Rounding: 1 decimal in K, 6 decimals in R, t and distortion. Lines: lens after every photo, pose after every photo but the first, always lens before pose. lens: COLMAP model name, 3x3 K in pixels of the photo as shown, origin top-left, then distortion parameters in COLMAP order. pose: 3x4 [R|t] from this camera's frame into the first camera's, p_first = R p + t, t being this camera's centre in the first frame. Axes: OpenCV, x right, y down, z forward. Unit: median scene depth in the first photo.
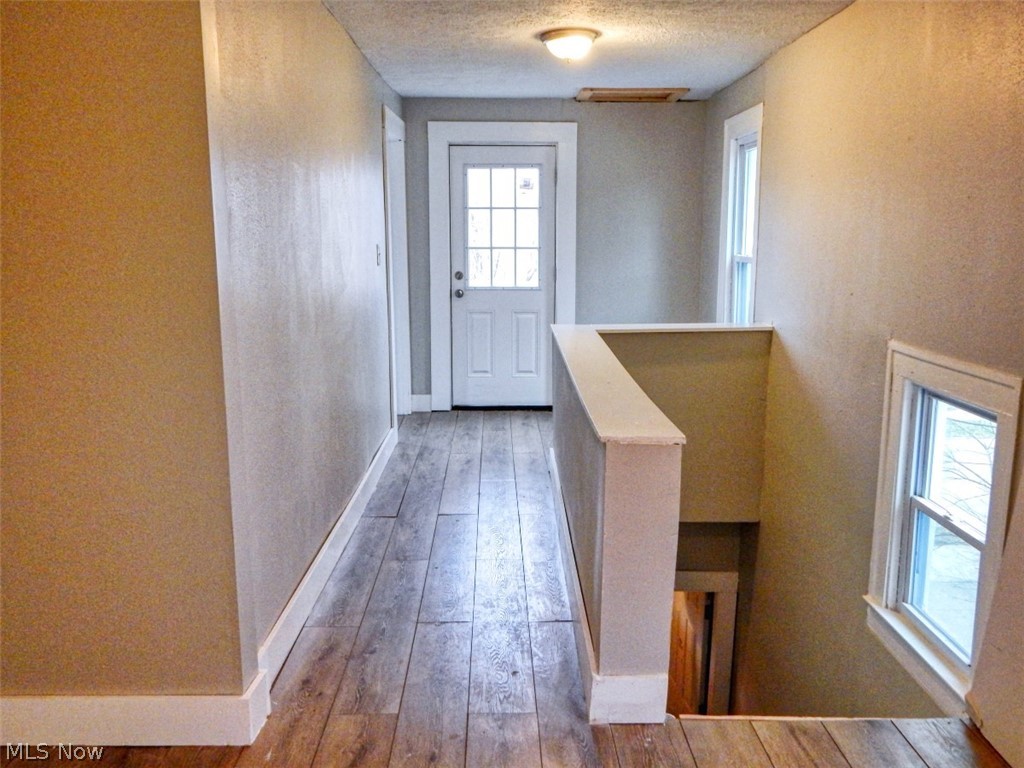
lens RADIAL K [[832.9, 0, 510.5], [0, 832.9, 382.4], [0, 0, 1]] dist [0.004688, -0.005046]
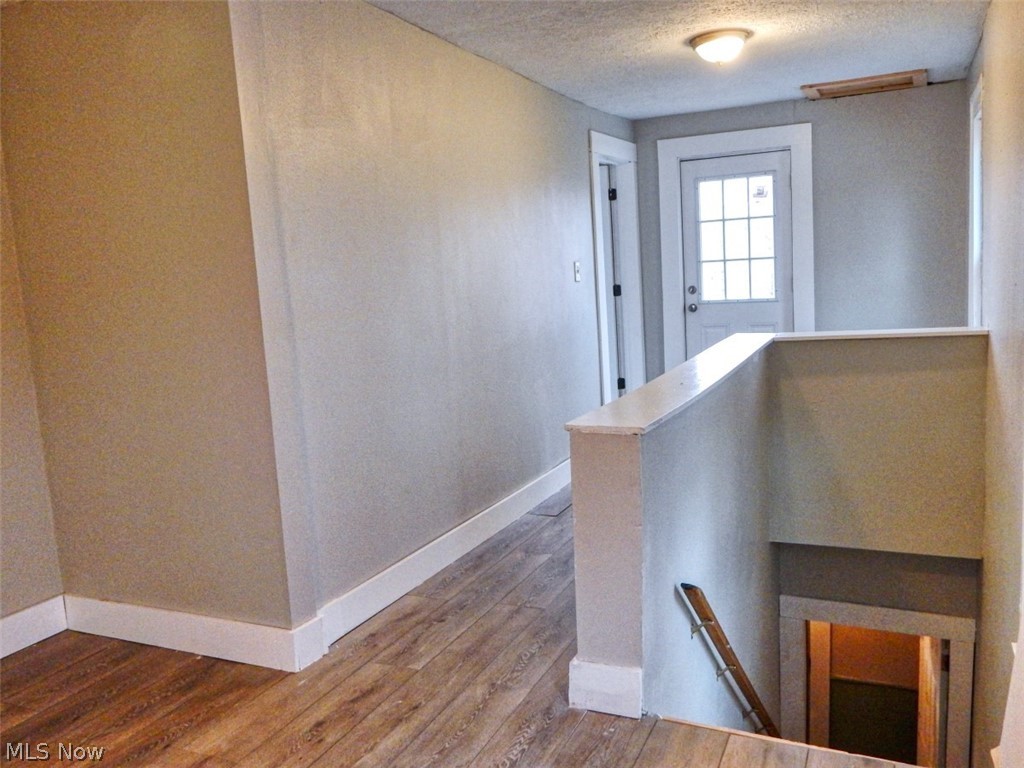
lens RADIAL K [[832.9, 0, 509.2], [0, 832.9, 384.4], [0, 0, 1]] dist [0.004688, -0.005046]
pose [[0.903106, 0.007390, -0.429353, 0.177473], [-0.020241, 0.999473, -0.025372, 0.015220], [0.428940, 0.031604, 0.902780, 0.010310]]
